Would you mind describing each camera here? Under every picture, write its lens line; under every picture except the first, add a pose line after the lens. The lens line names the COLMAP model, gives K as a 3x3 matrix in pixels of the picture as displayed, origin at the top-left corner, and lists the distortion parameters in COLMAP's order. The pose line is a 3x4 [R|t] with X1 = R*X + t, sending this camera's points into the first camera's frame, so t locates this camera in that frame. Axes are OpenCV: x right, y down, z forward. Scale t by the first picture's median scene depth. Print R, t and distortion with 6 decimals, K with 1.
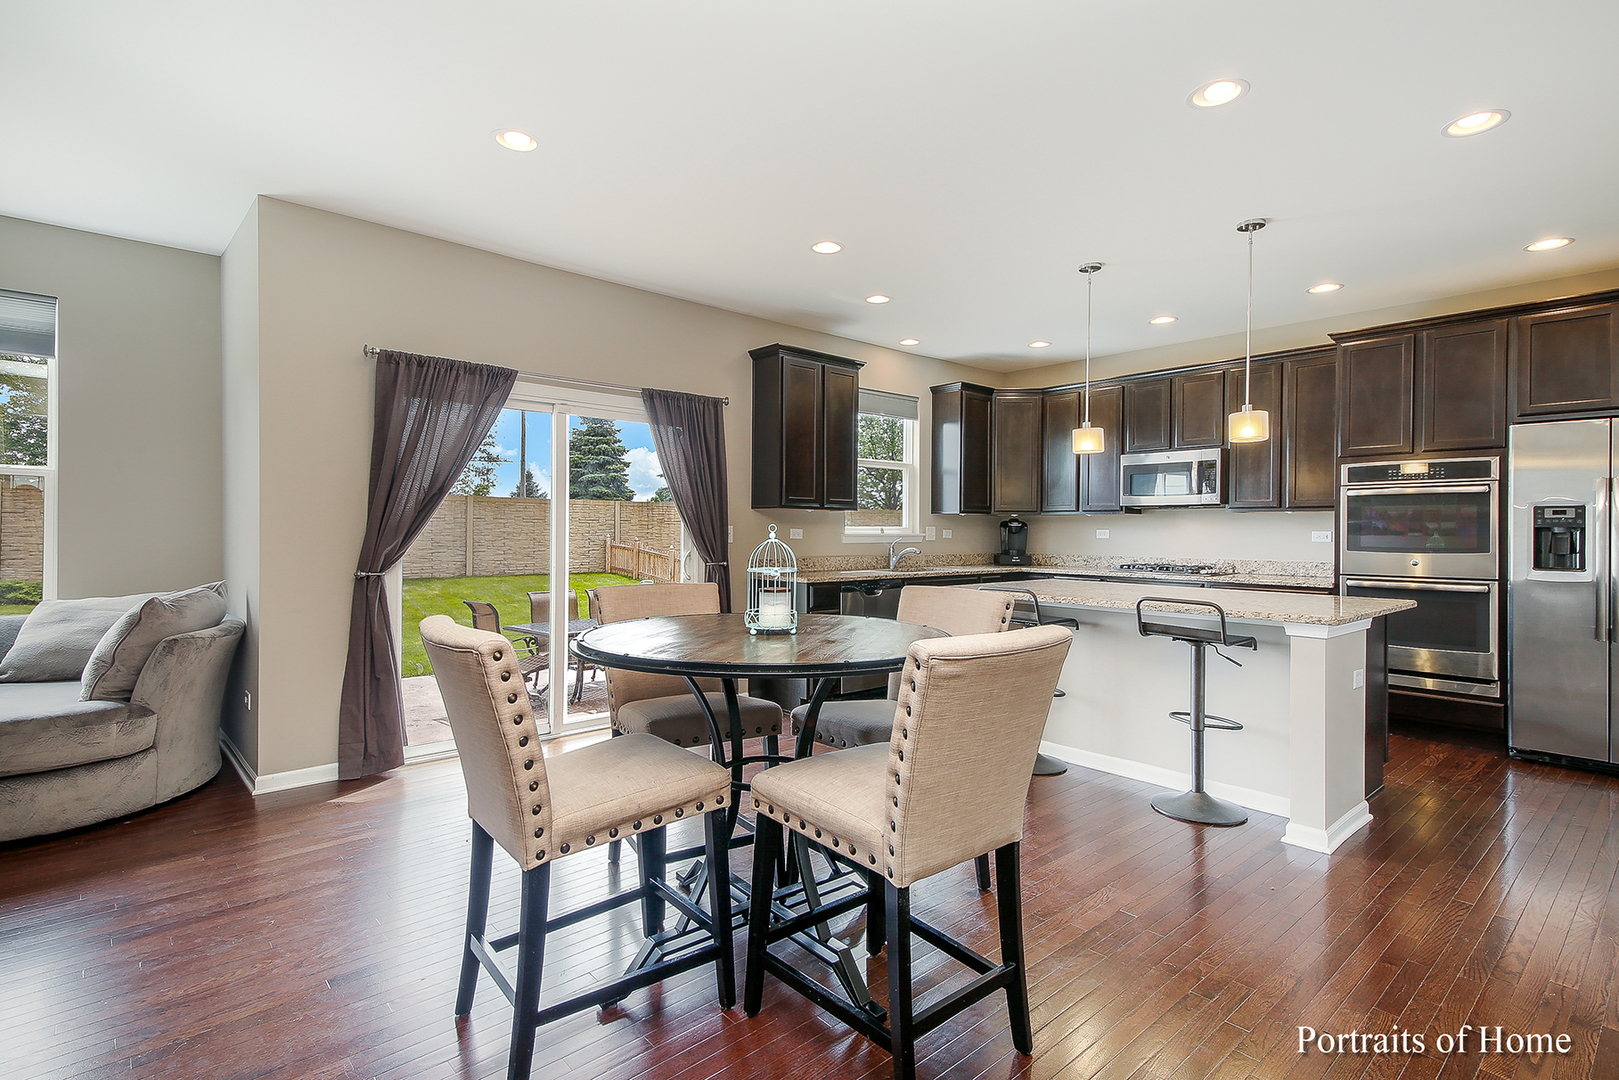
lens RADIAL K [[781.7, 0, 800.6], [0, 781.7, 532.2], [0, 0, 1]] dist [0.001707, -0.001213]
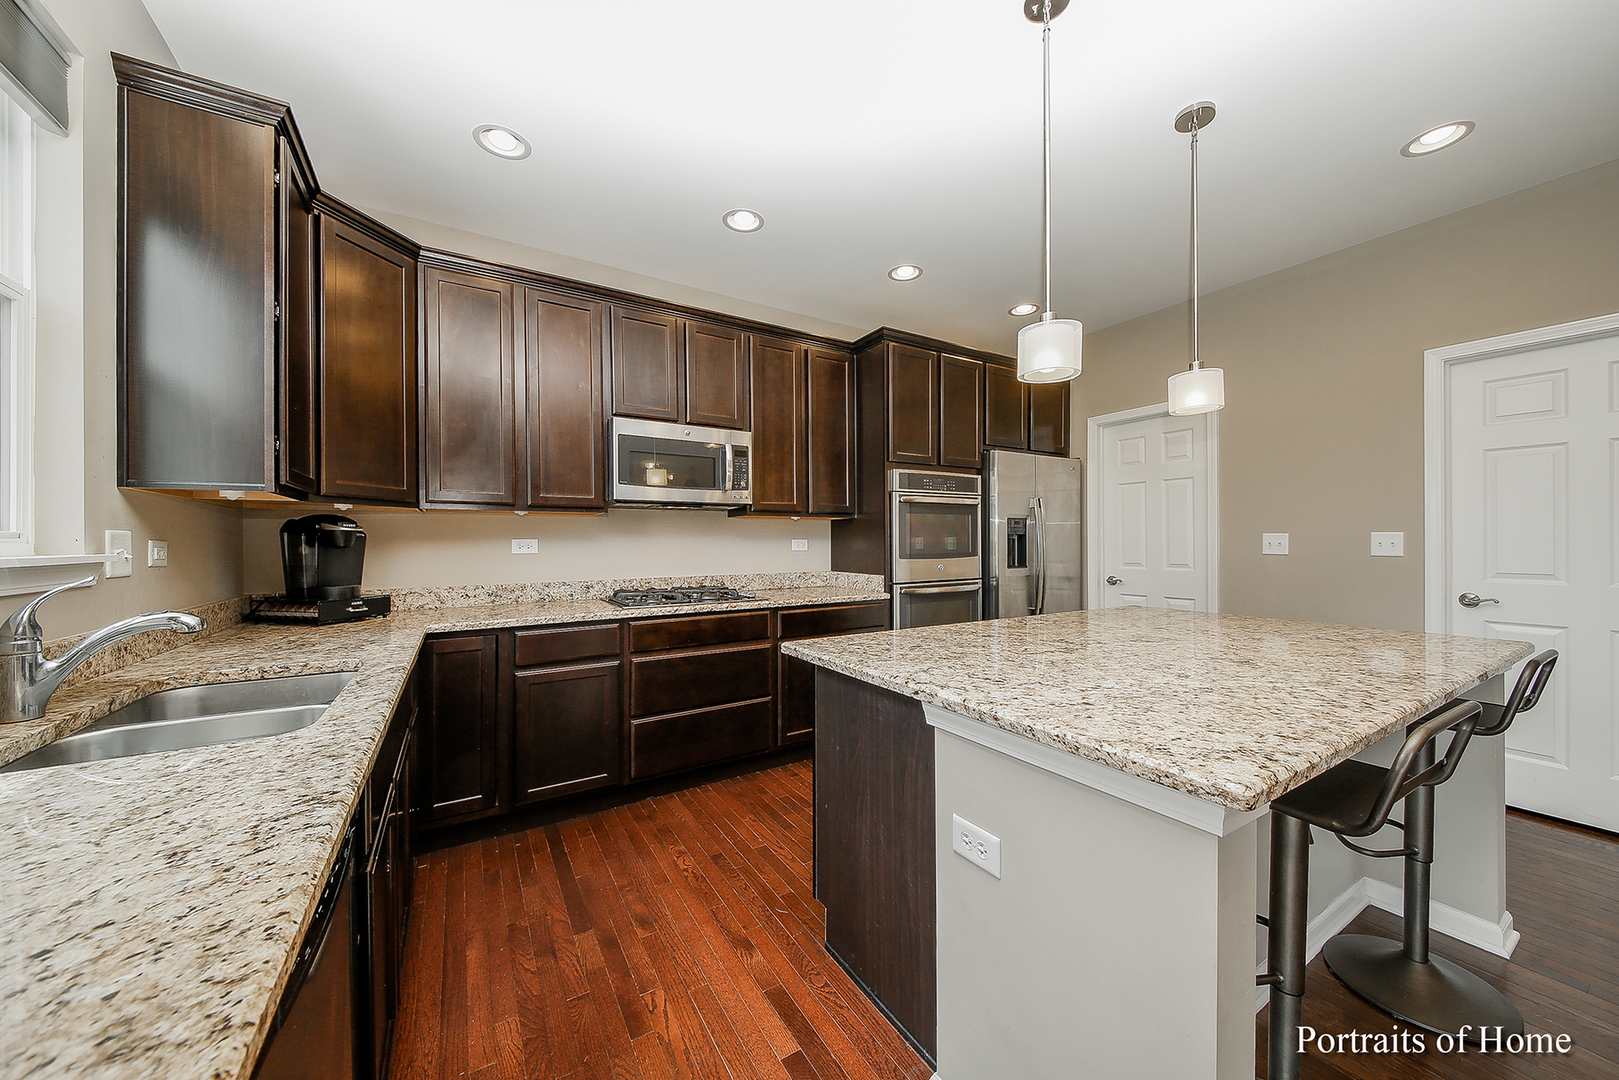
lens RADIAL K [[562.5, 0, 806.5], [0, 562.5, 542.4], [0, 0, 1]] dist [0.002739, -0.000026]
pose [[0.150287, -0.008362, 0.988607, -0.003967], [0.009371, 0.999931, 0.007033, -0.002730], [-0.988598, 0.008207, 0.150355, 1.072043]]
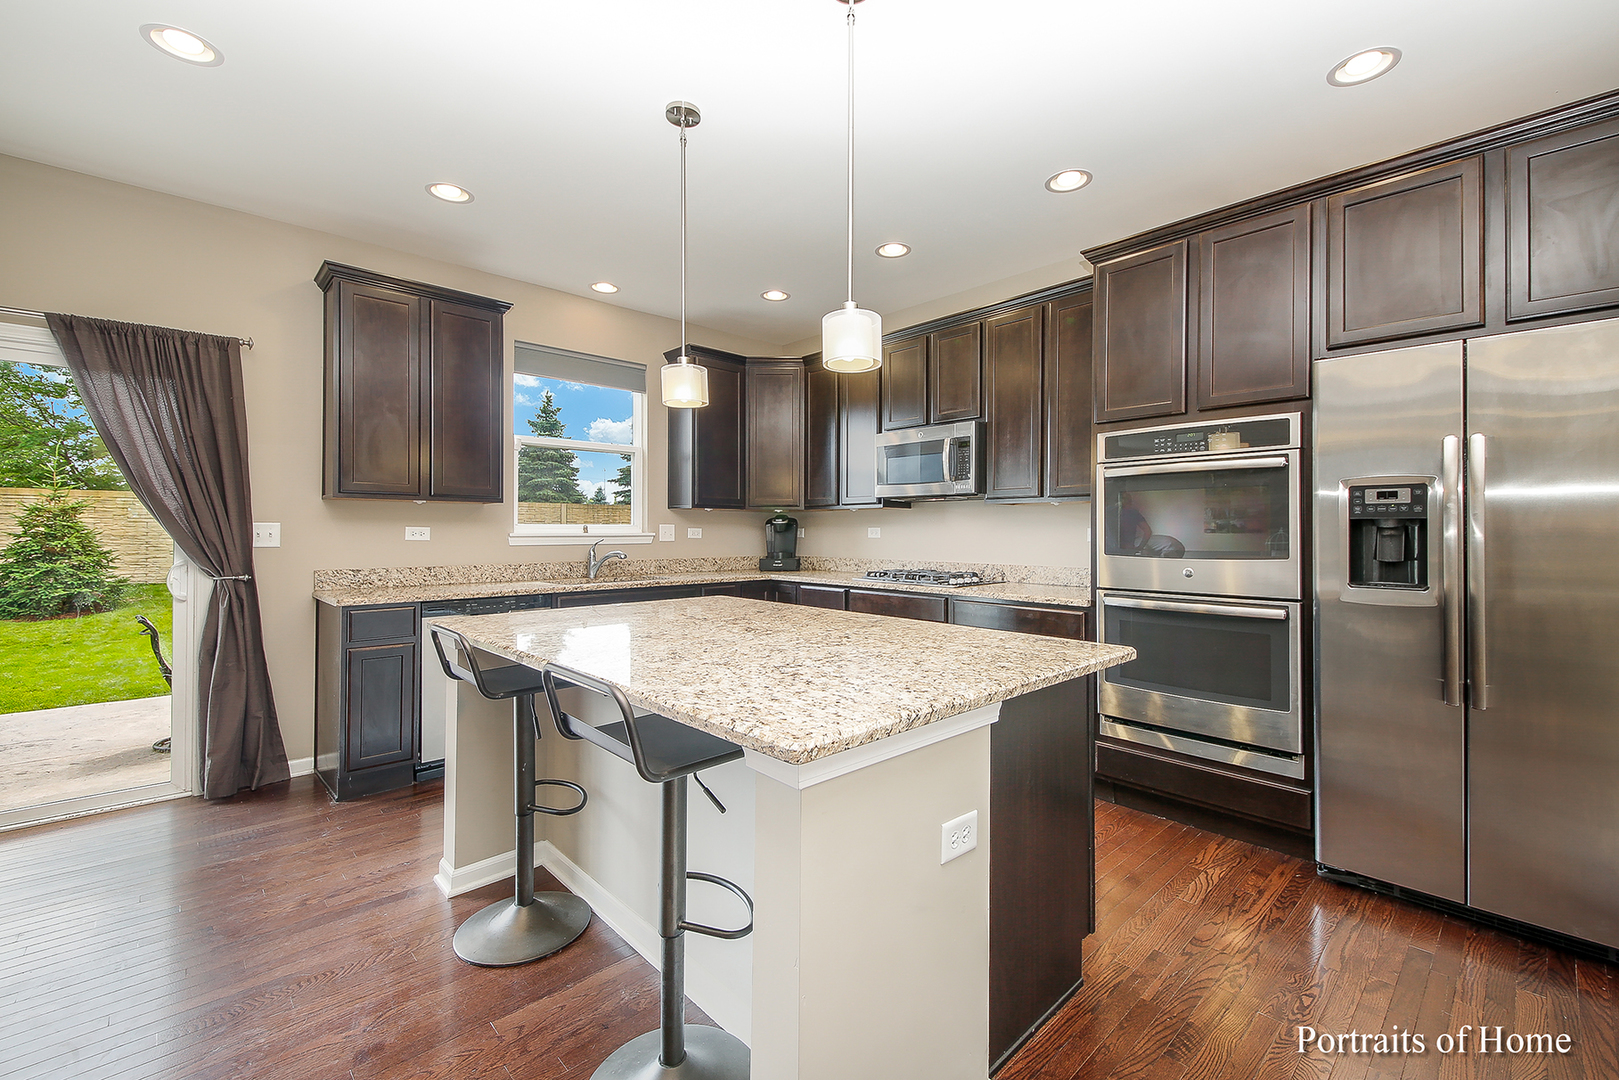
lens RADIAL K [[667.7, 0, 820.0], [0, 667.7, 530.8], [0, 0, 1]] dist [0.001875, -0.001794]
pose [[0.998849, -0.004462, 0.047767, 0.437261], [0.004563, 0.999988, -0.001999, 0.002030], [-0.047757, 0.002215, 0.998857, 0.434060]]
